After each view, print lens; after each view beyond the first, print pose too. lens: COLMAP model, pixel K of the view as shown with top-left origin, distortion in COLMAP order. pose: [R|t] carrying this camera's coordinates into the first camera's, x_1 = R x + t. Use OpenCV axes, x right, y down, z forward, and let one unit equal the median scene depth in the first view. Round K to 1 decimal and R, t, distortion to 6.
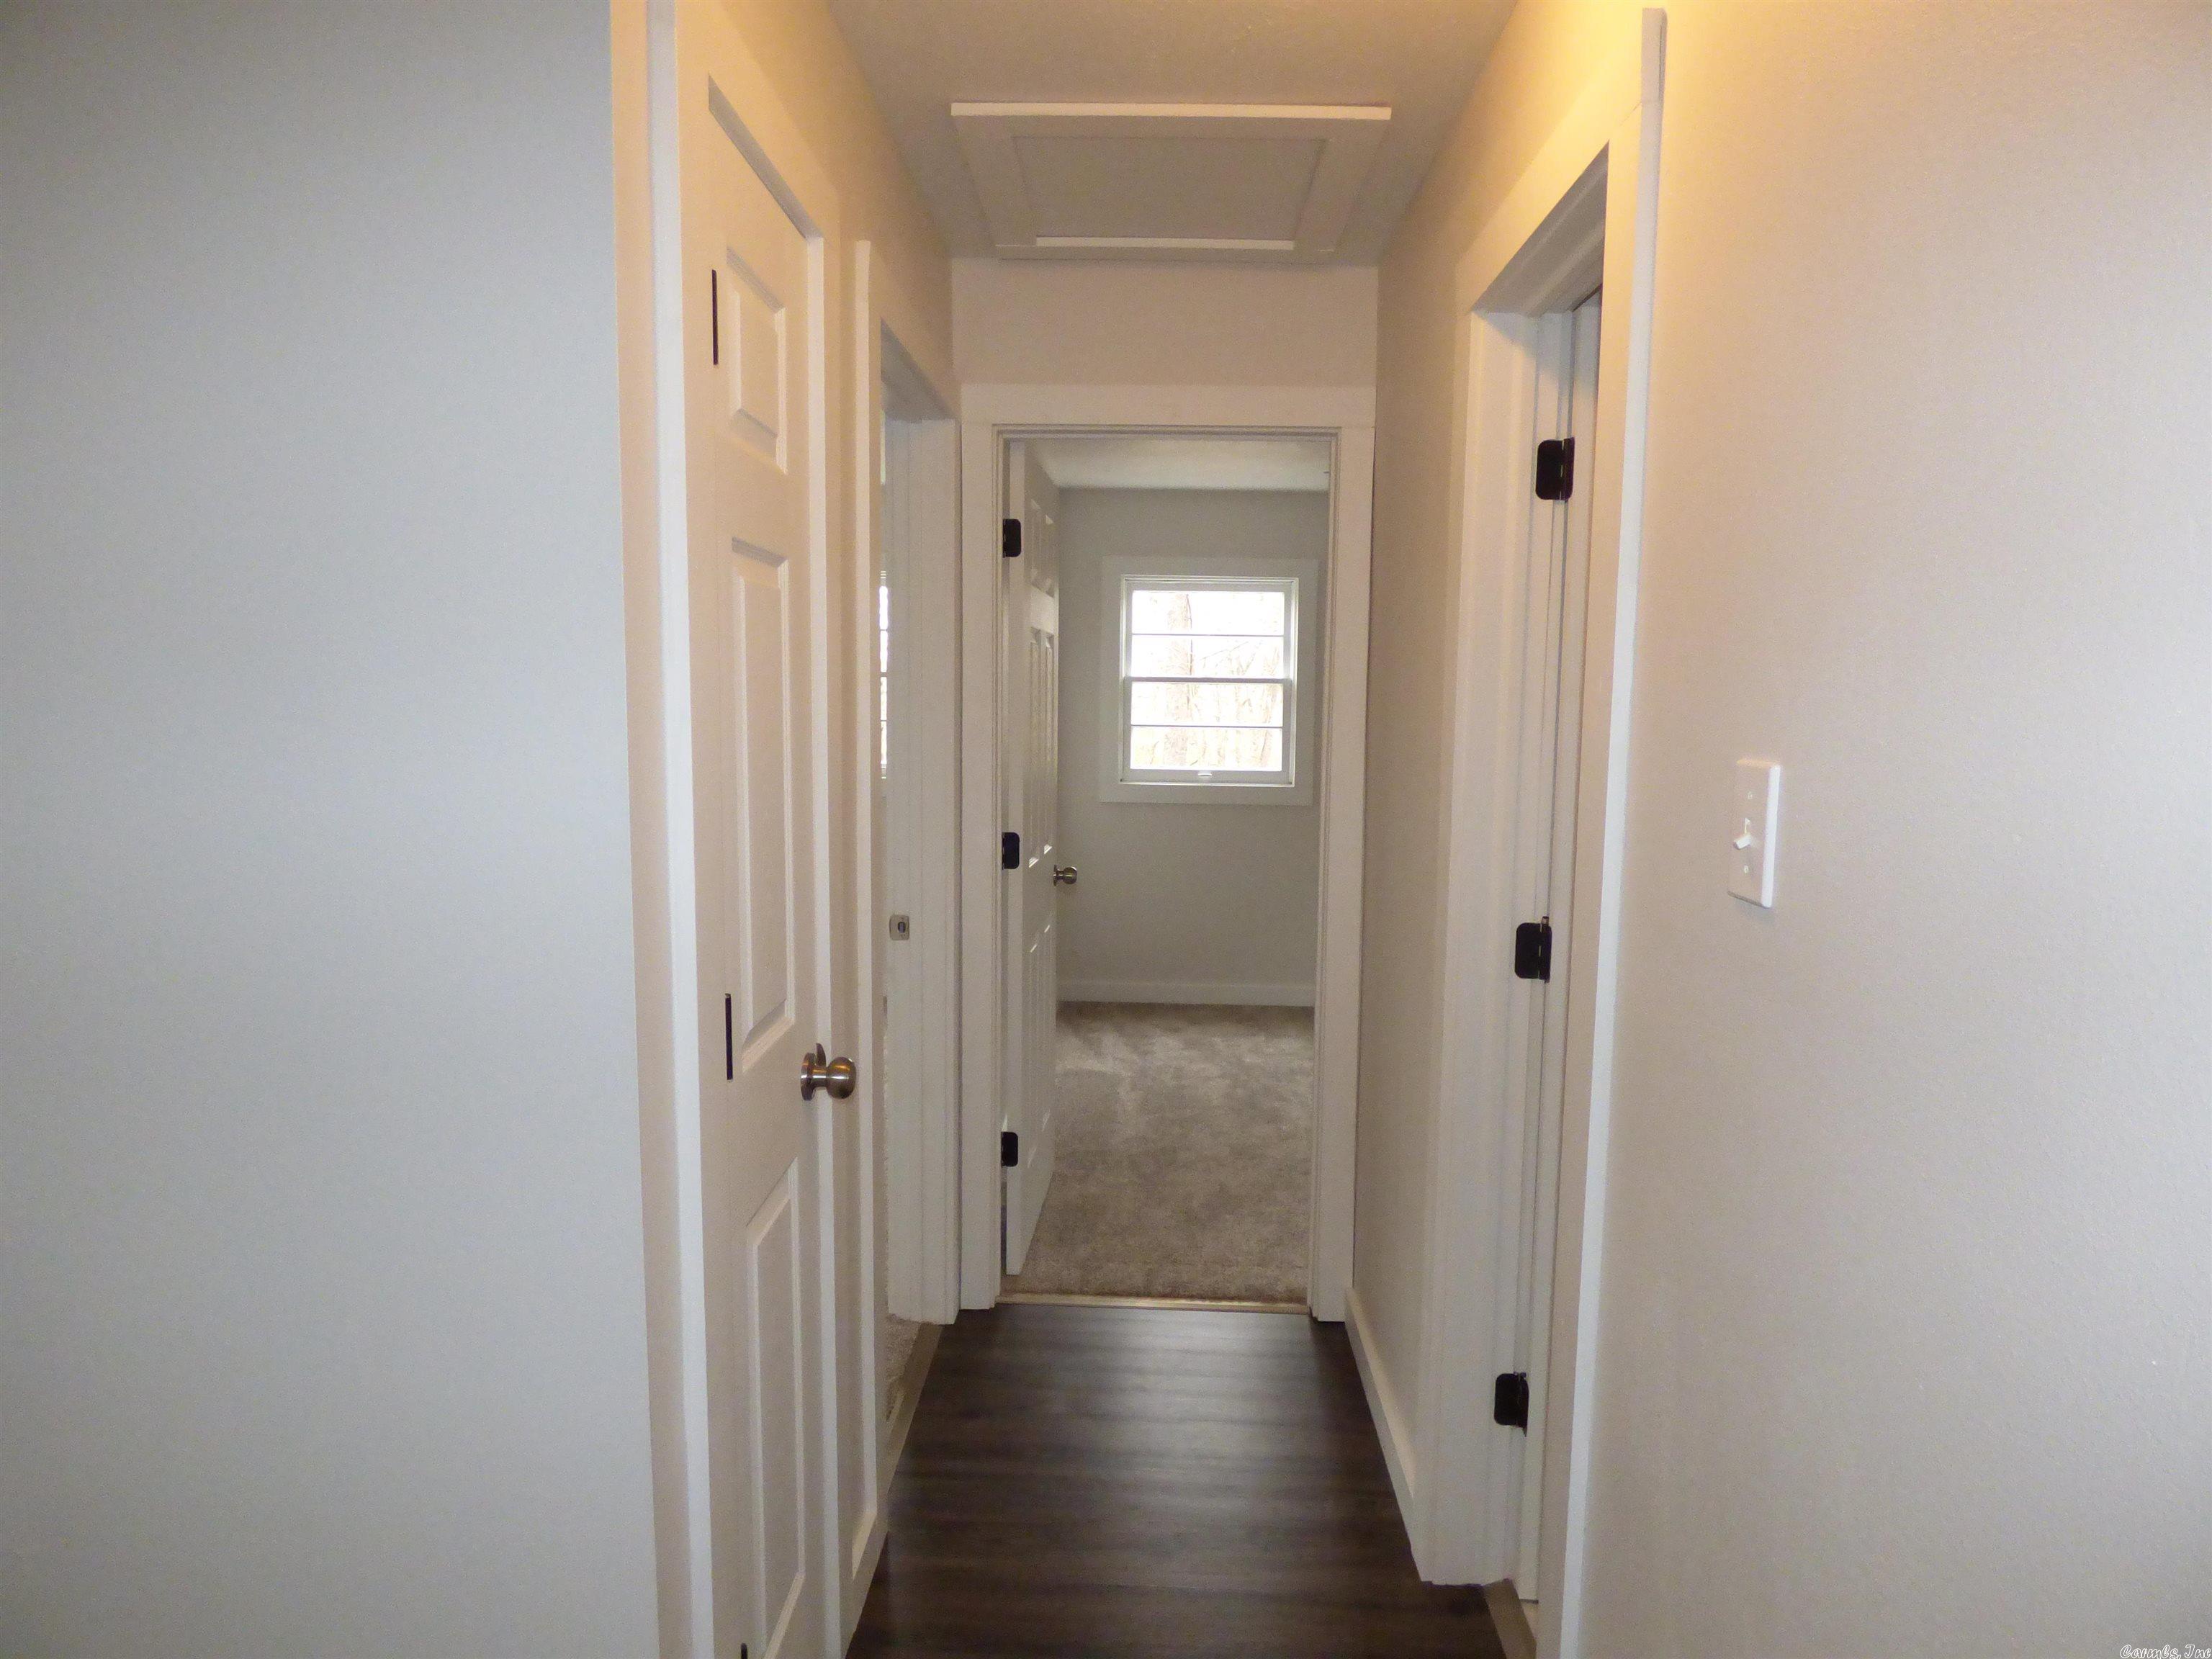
lens RADIAL K [[1345.8, 0, 1109.3], [0, 1345.8, 830.7], [0, 0, 1]] dist [-0.015373, 0.001554]
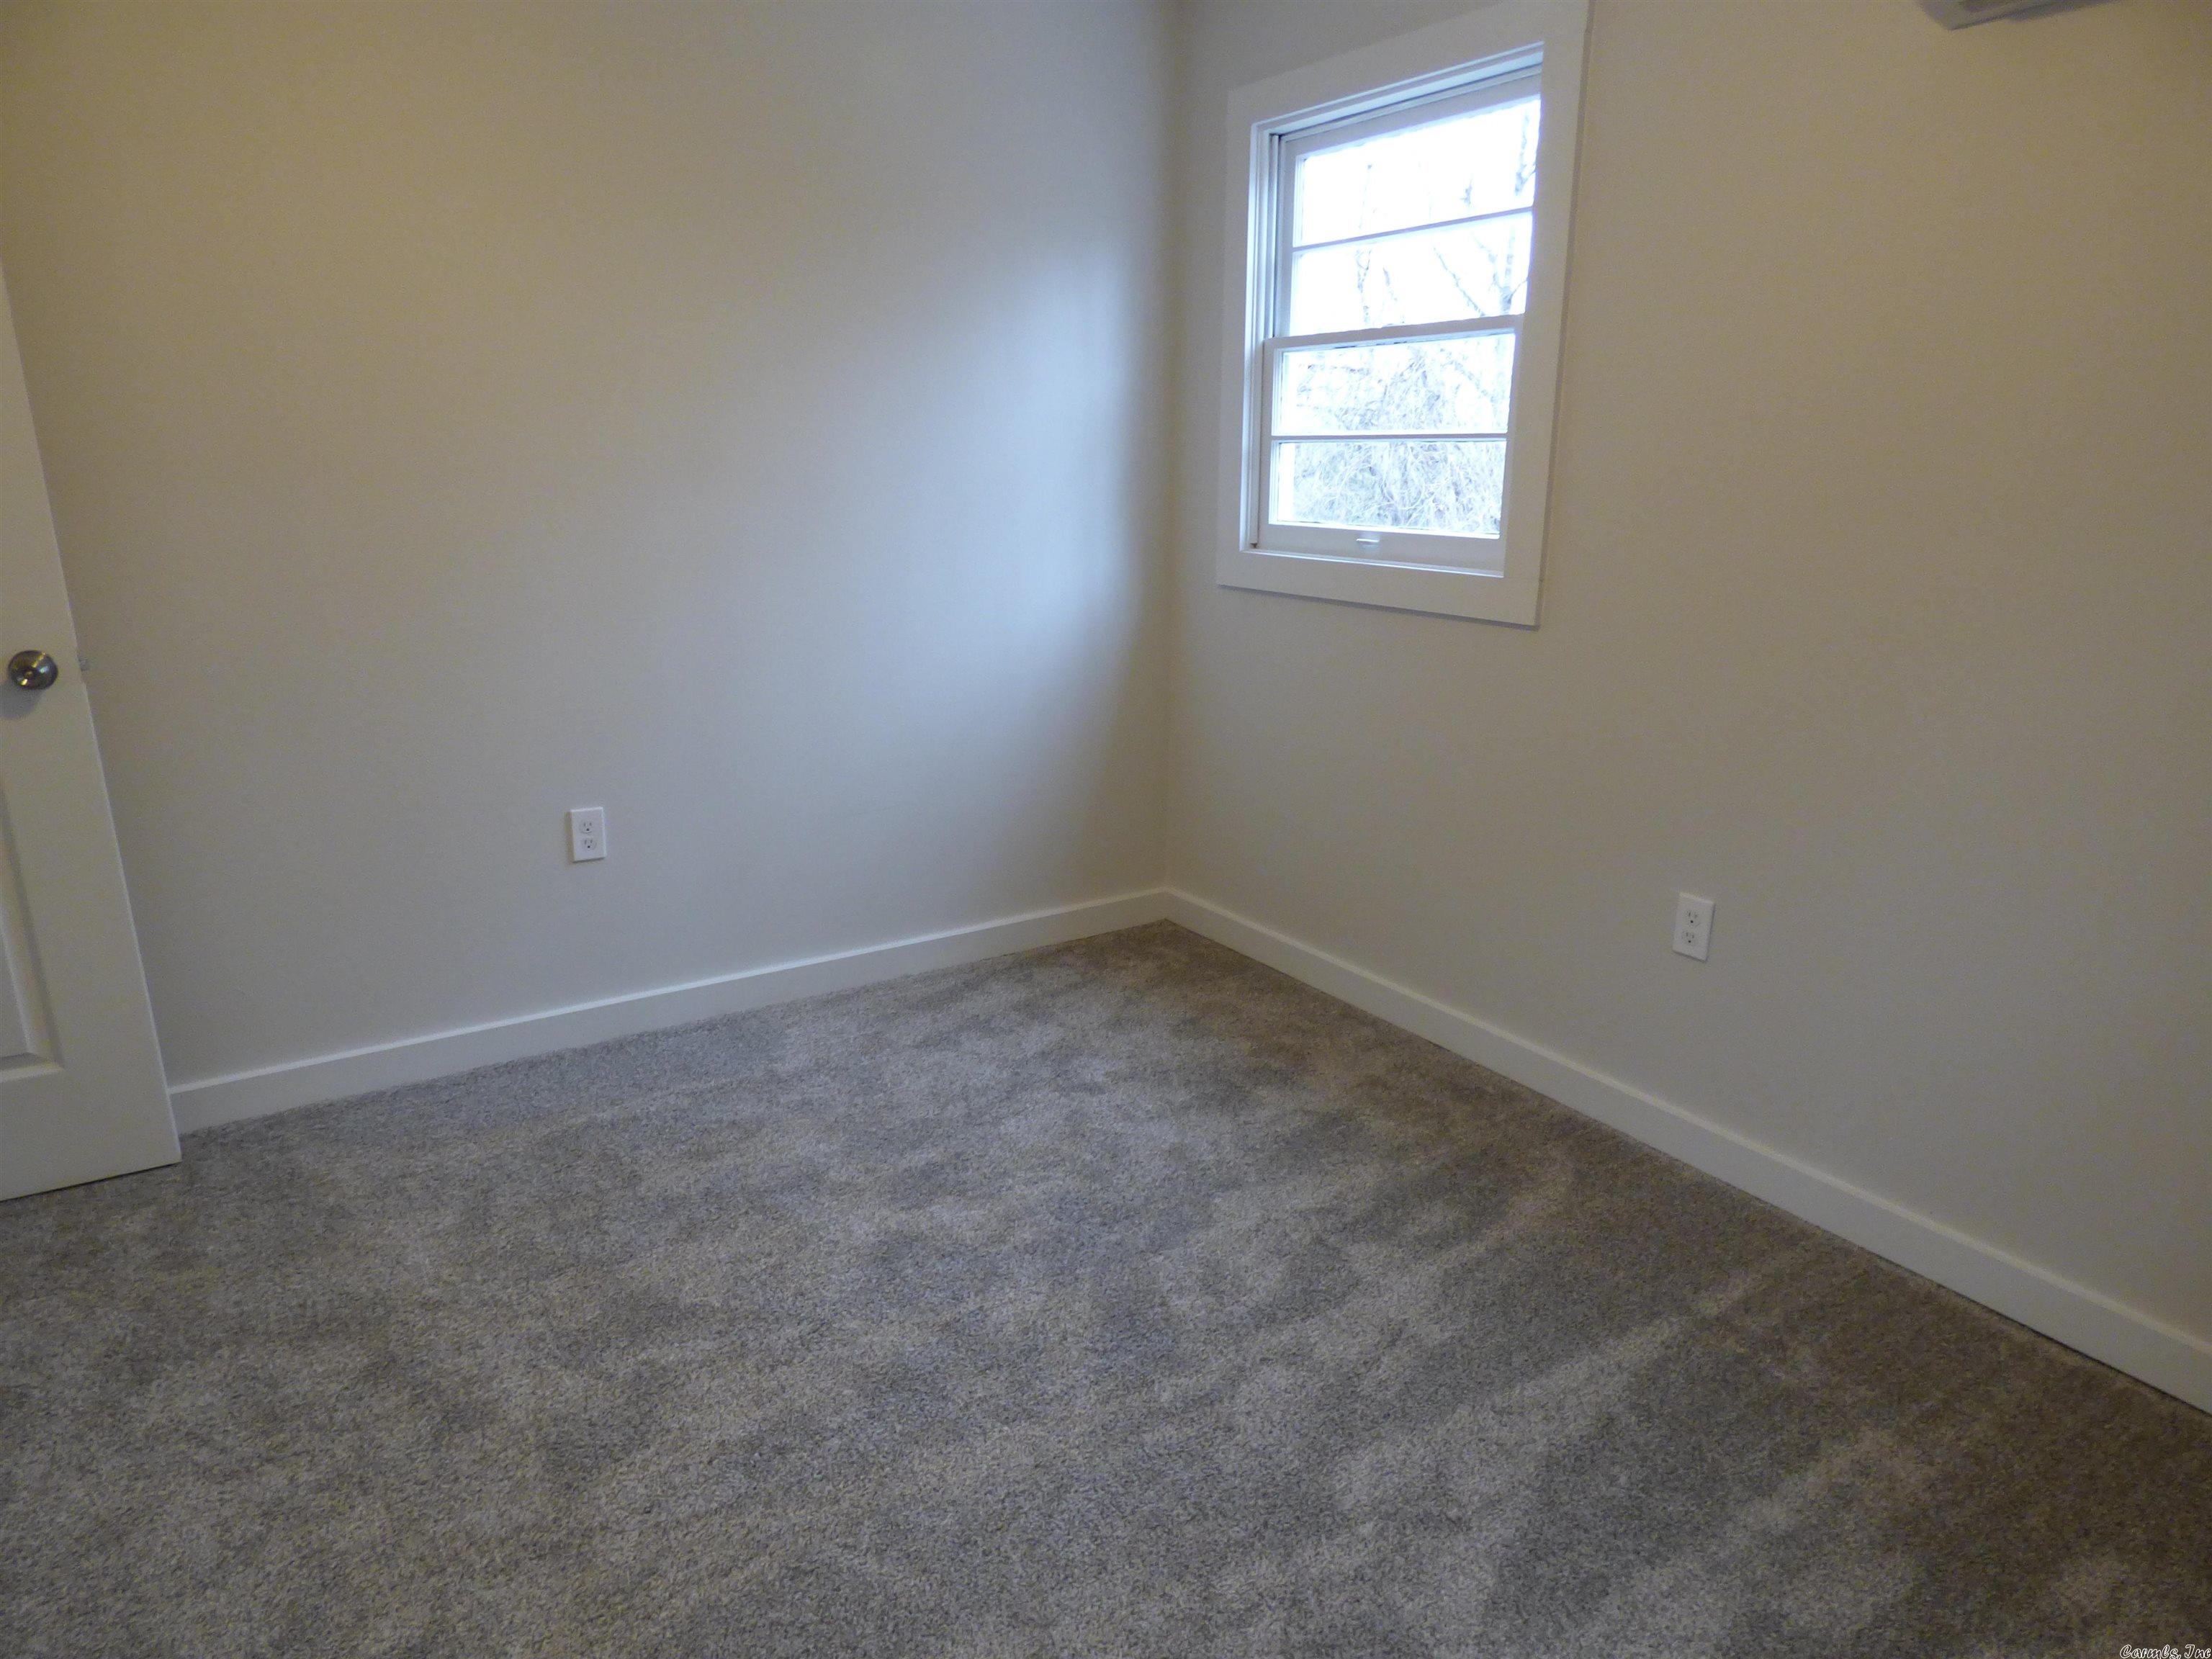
lens RADIAL K [[1365.6, 0, 1116.0], [0, 1365.6, 840.6], [0, 0, 1]] dist [0.002441, 0.004194]
pose [[0.585951, 0.212965, -0.781862, 0.420575], [-0.080555, 0.975377, 0.205305, -0.030489], [0.806333, -0.057315, 0.588678, 0.641147]]
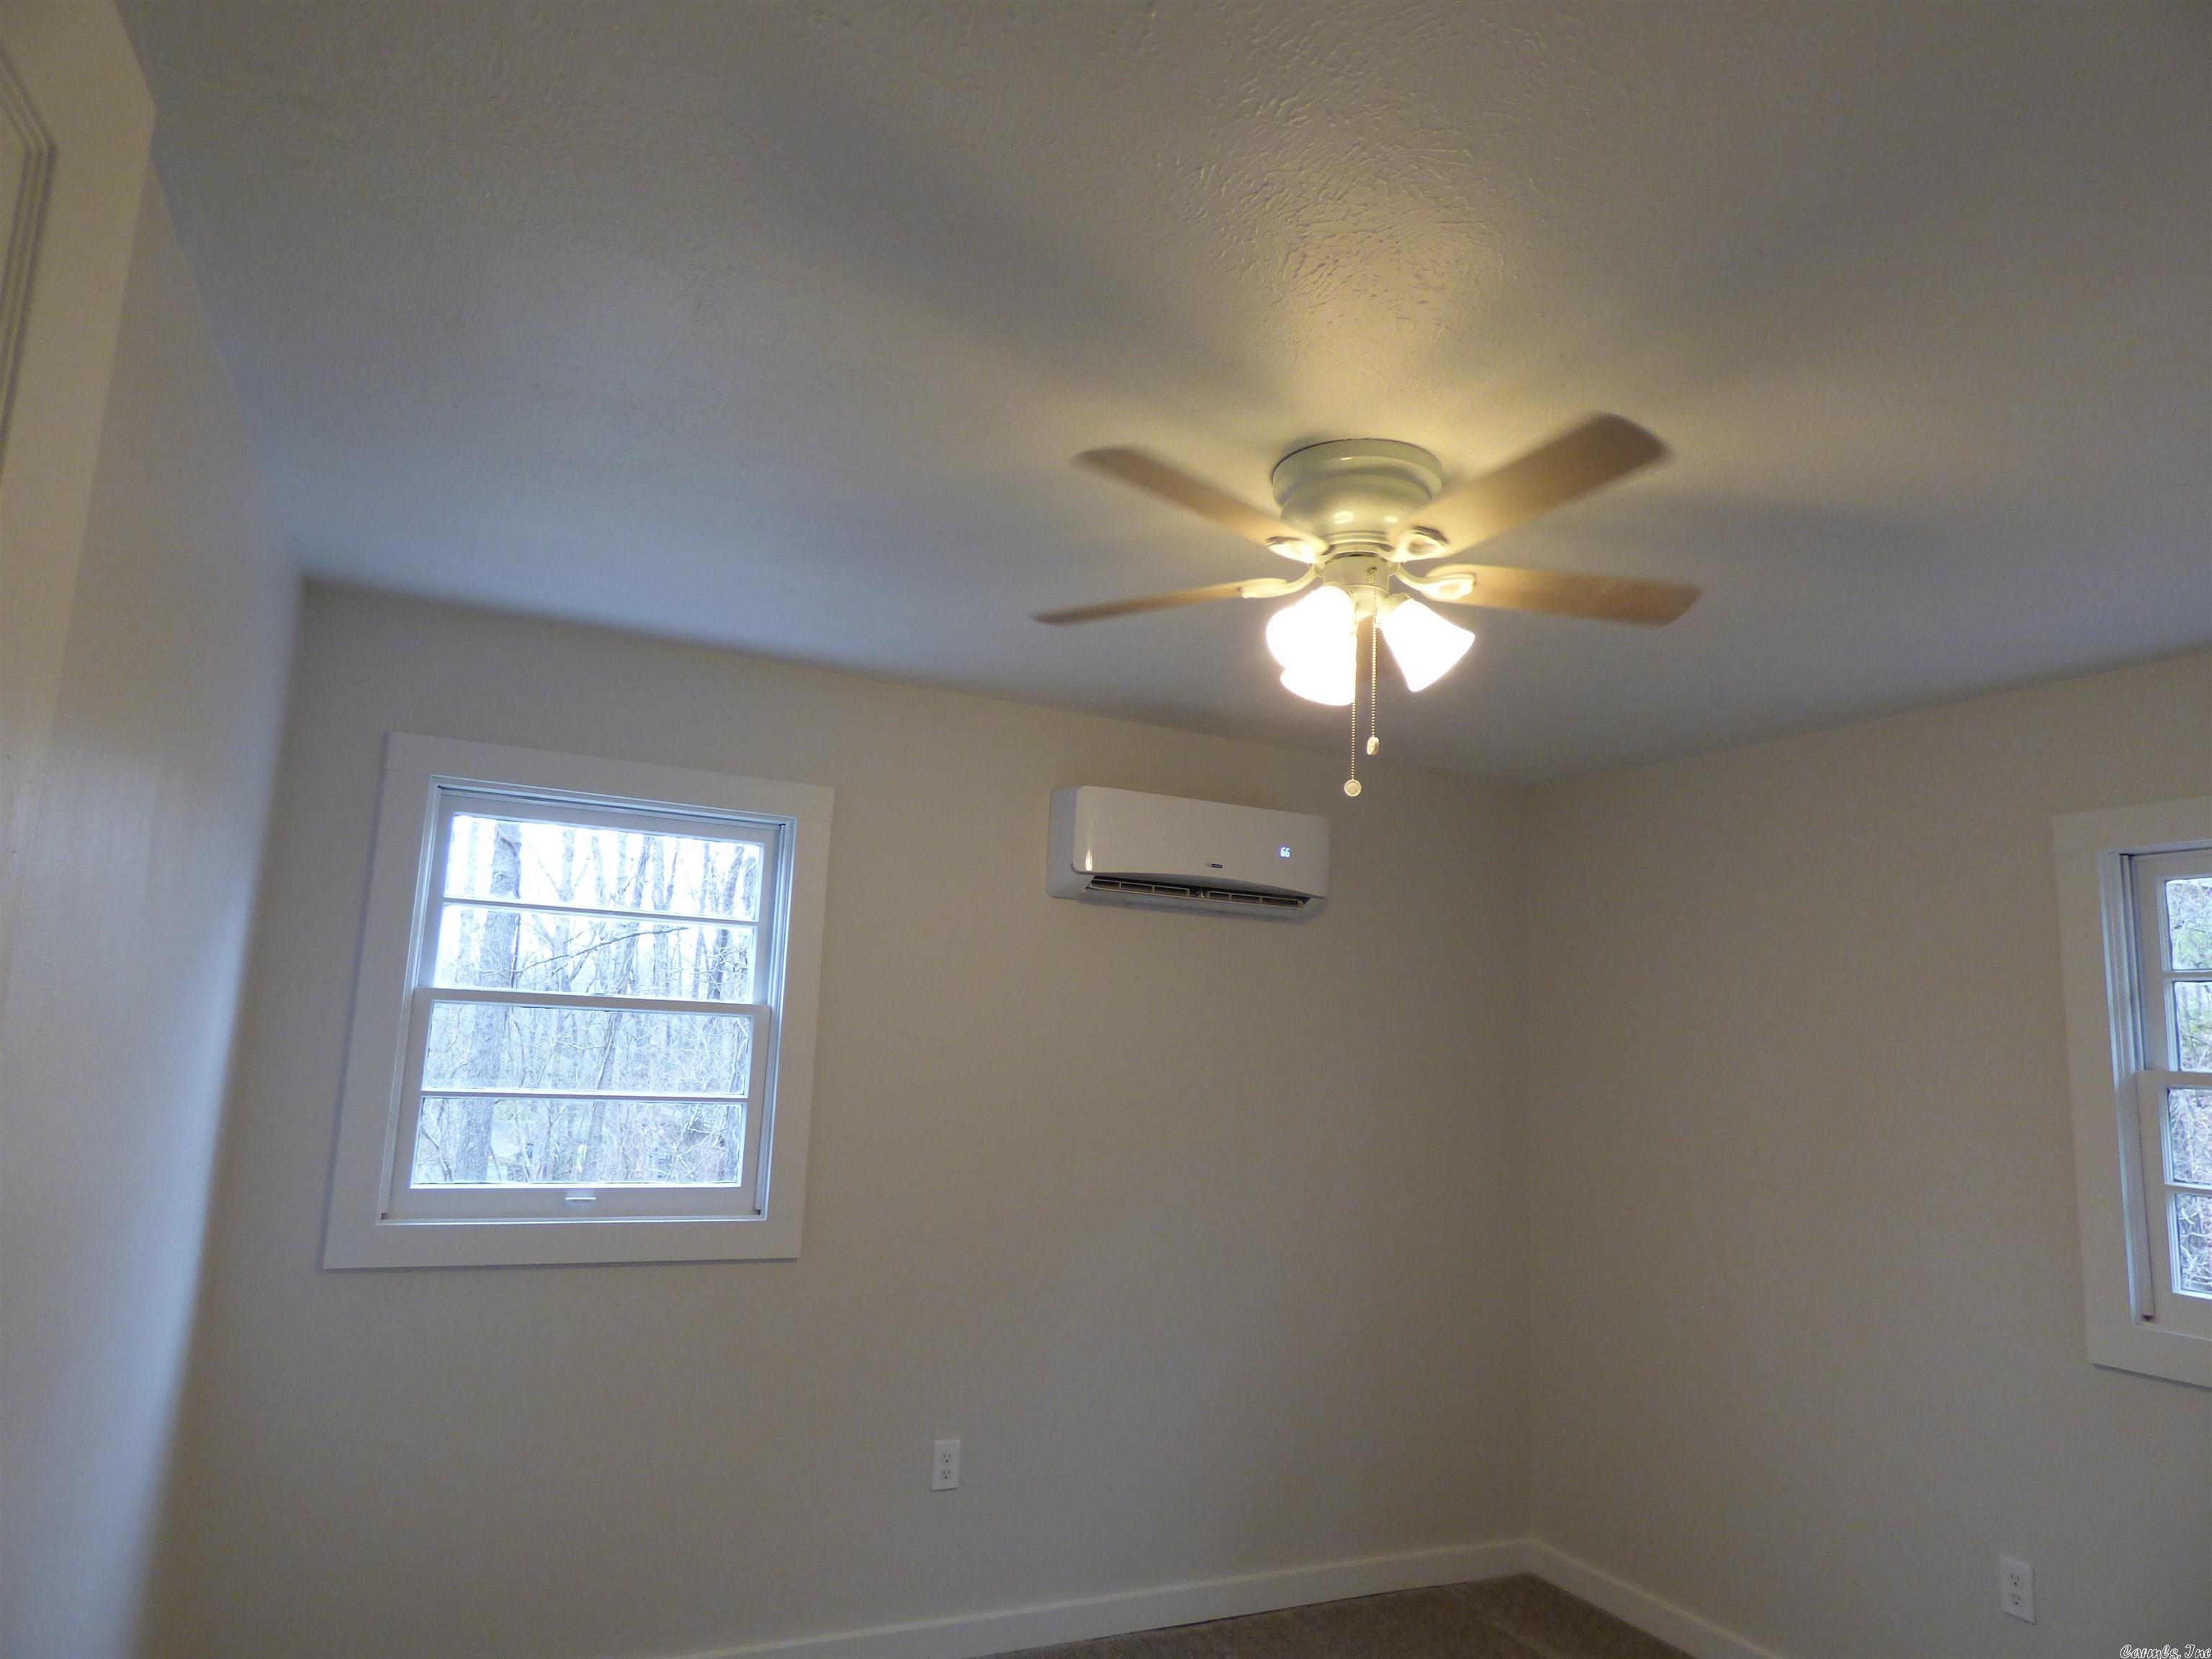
lens RADIAL K [[1352.7, 0, 1106.0], [0, 1352.7, 829.5], [0, 0, 1]] dist [-0.013548, 0.002864]
pose [[0.886305, 0.096719, 0.452890, 0.006373], [0.012154, 0.972753, -0.231526, -0.056552], [-0.462943, 0.210707, 0.860980, 0.474778]]
